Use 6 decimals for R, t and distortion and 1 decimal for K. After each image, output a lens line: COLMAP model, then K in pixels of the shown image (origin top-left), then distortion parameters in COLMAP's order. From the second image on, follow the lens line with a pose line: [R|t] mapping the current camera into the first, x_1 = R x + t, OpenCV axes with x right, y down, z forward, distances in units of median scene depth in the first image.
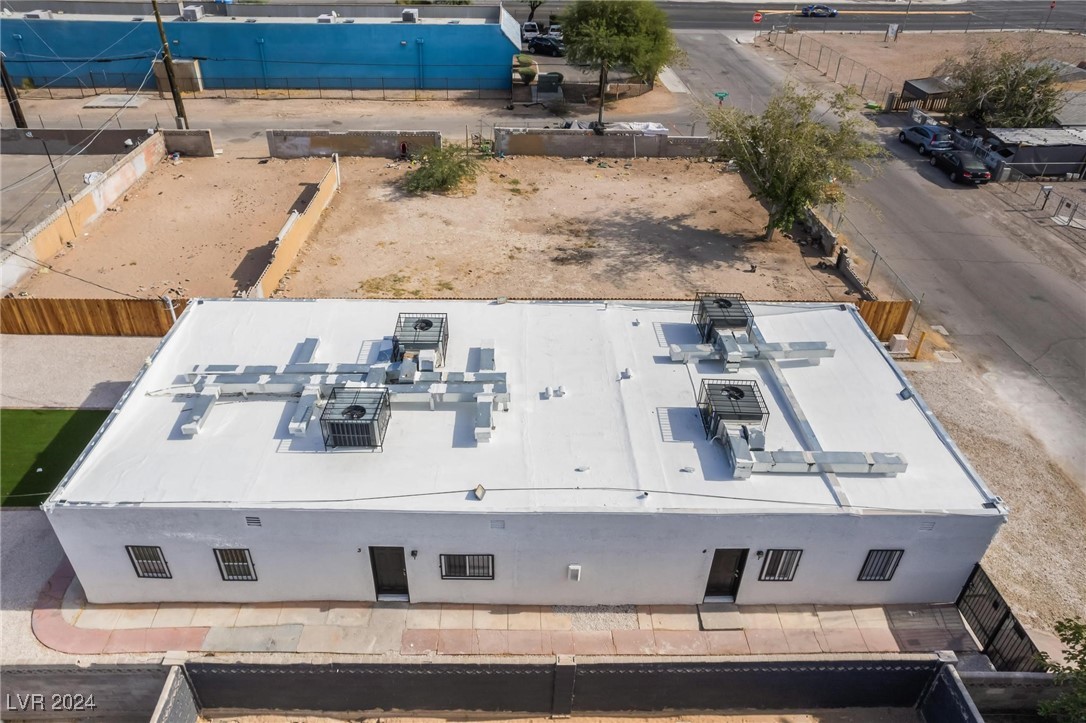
lens RADIAL K [[727.8, 0, 518.6], [0, 727.8, 319.1], [0, 0, 1]] dist [-0.073762, 0.046702]
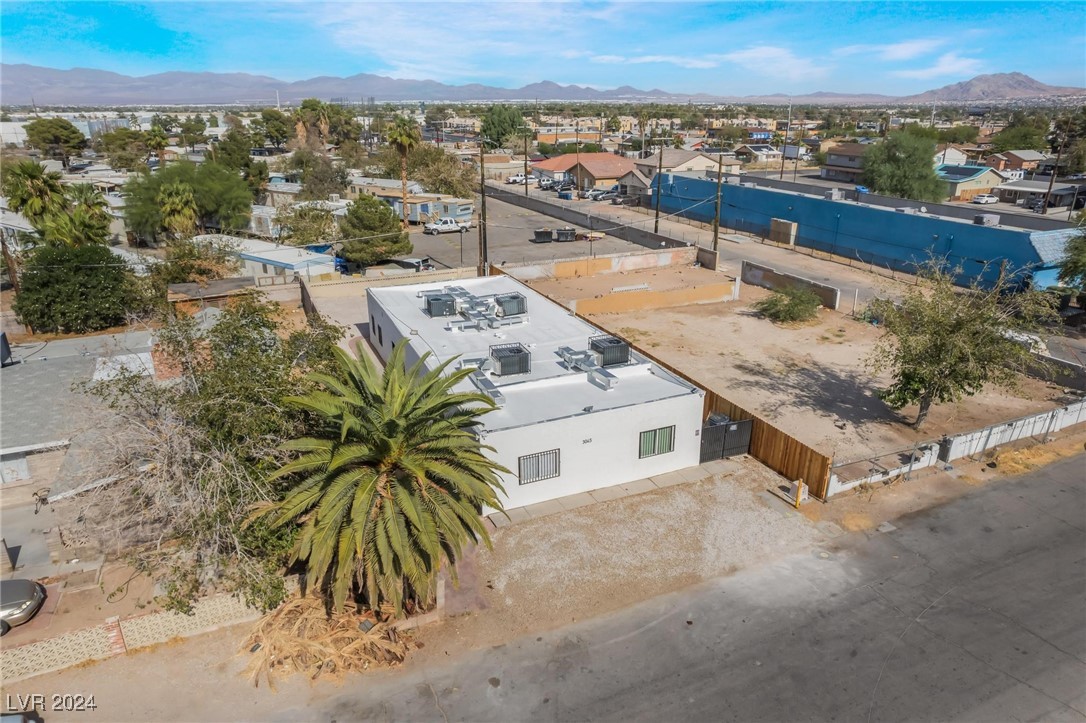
lens RADIAL K [[703.9, 0, 541.5], [0, 703.9, 362.6], [0, 0, 1]] dist [-0.073043, 0.061222]
pose [[0.390296, 0.305935, -0.868373, 1.000020], [-0.489166, 0.867948, 0.085927, -0.024449], [0.779991, 0.391241, 0.488410, 0.161963]]
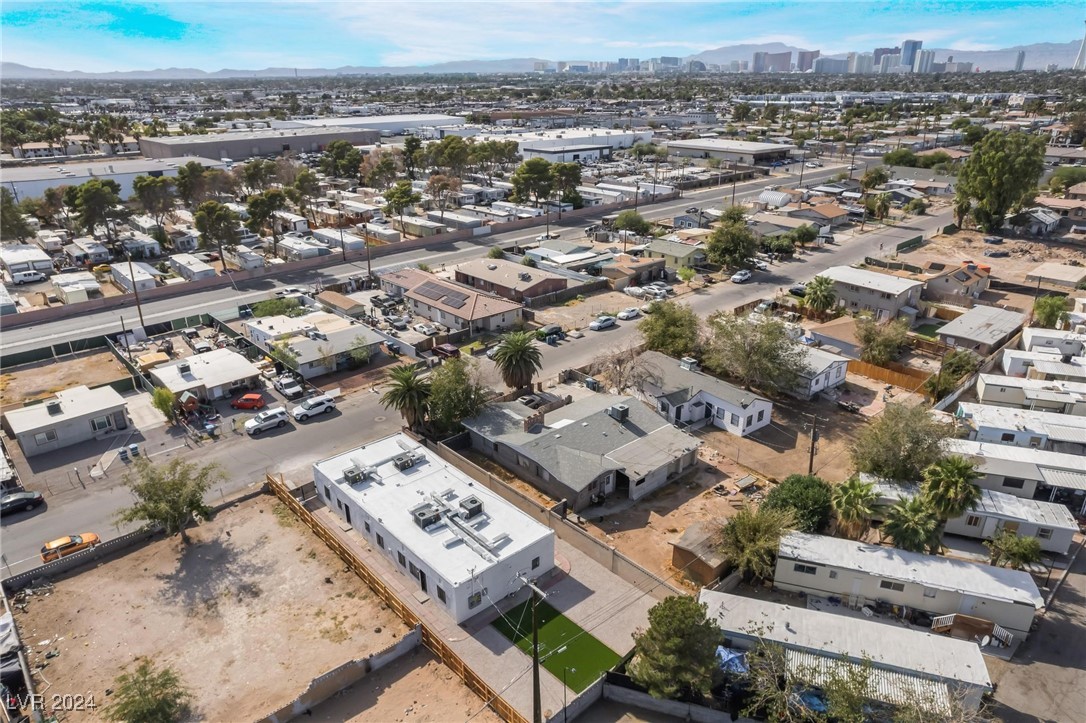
lens RADIAL K [[703.9, 0, 541.5], [0, 703.9, 362.6], [0, 0, 1]] dist [-0.073043, 0.061222]
pose [[-0.666518, -0.294930, 0.684667, -1.329303], [0.395949, 0.638114, 0.660330, -1.230489], [-0.631647, 0.711215, -0.308537, 0.743794]]
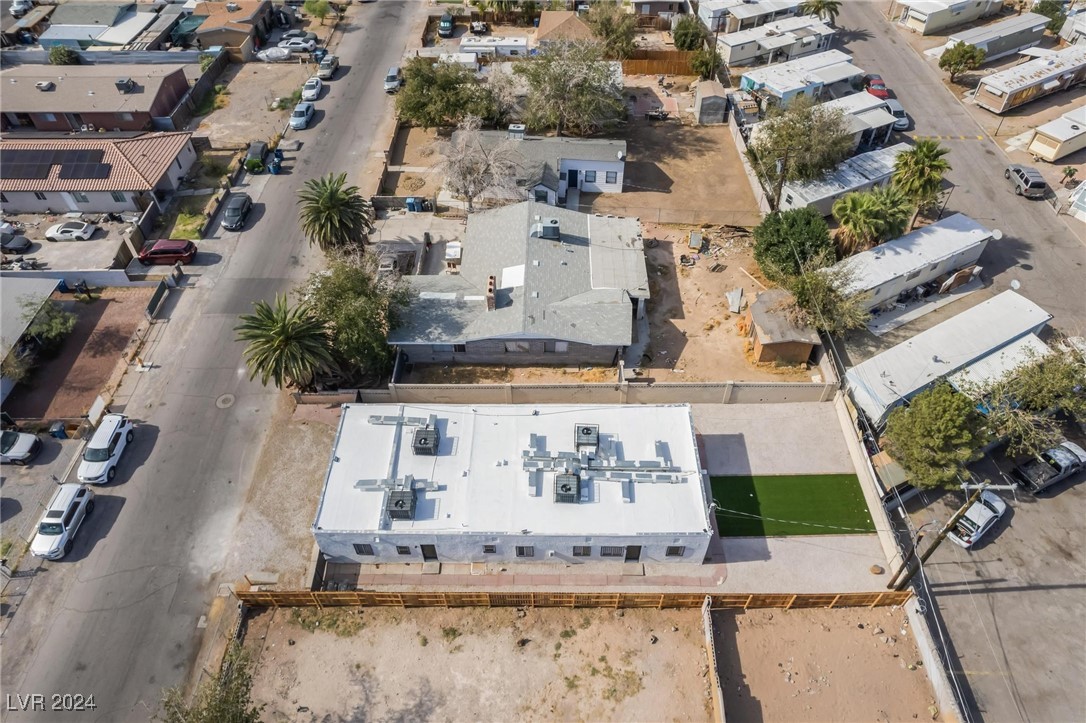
lens RADIAL K [[712.7, 0, 541.3], [0, 712.7, 371.9], [0, 0, 1]] dist [-0.079678, 0.072693]
pose [[-0.999852, -0.015909, 0.006531, -0.049401], [0.003552, 0.180556, 0.983558, -1.251221], [-0.016827, 0.983436, -0.180473, 0.690446]]
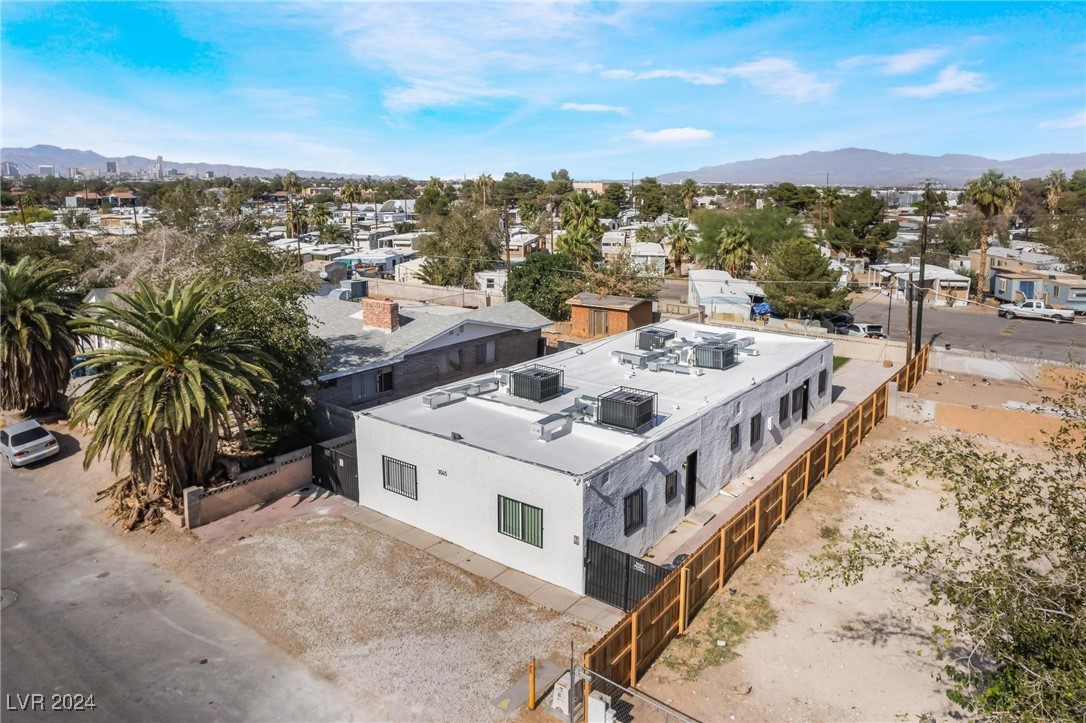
lens RADIAL K [[724.7, 0, 553.6], [0, 724.7, 289.7], [0, 0, 1]] dist [-0.043341, 0.001658]
pose [[-0.608978, 0.095105, -0.787465, 0.803792], [-0.436268, 0.788966, 0.432670, -0.378805], [0.662432, 0.607032, -0.438972, 0.894647]]
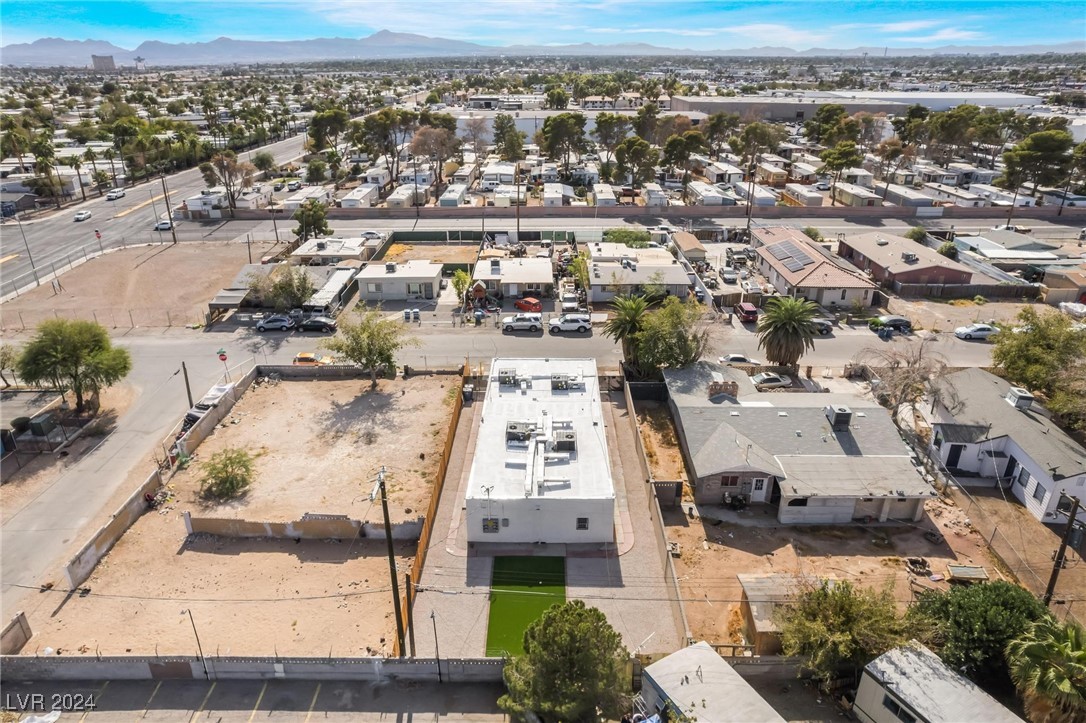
lens RADIAL K [[703.9, 0, 541.5], [0, 703.9, 362.6], [0, 0, 1]] dist [-0.073043, 0.061222]
pose [[0.017715, -0.414715, 0.909779, -1.455381], [0.539641, 0.769975, 0.340479, -0.606961], [-0.841709, 0.484922, 0.237438, 0.168681]]
